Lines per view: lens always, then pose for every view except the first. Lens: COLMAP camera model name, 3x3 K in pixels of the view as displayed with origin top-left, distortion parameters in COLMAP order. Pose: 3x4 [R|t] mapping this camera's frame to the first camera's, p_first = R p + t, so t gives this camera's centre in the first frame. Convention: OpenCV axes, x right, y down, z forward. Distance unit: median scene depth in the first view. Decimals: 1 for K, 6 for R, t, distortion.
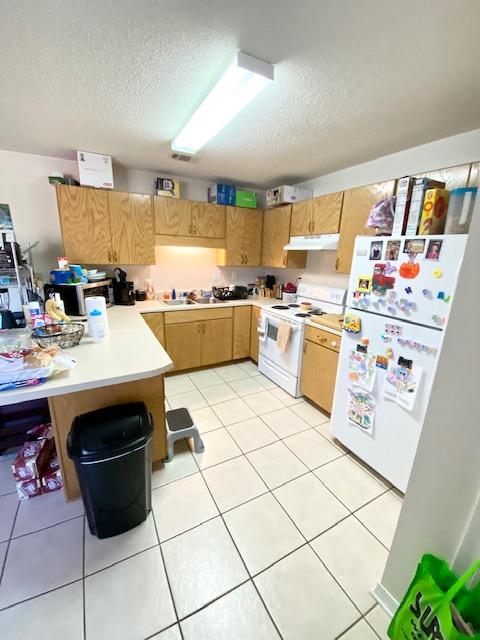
lens RADIAL K [[261.8, 0, 239.2], [0, 261.8, 321.7], [0, 0, 1]] dist [0.003360, -0.001604]
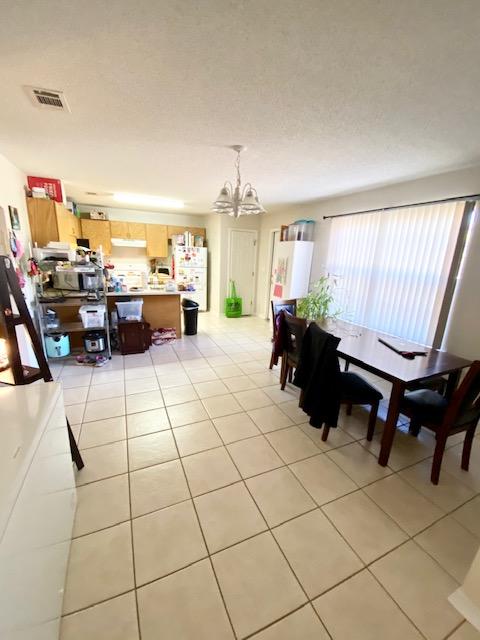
lens RADIAL K [[261.8, 0, 240.7], [0, 261.8, 322.0], [0, 0, 1]] dist [0.003360, -0.001604]
pose [[0.063624, -0.274540, 0.959468, -3.310970], [0.210837, 0.943414, 0.255965, -0.089125], [-0.975448, 0.186006, 0.117907, -0.021178]]
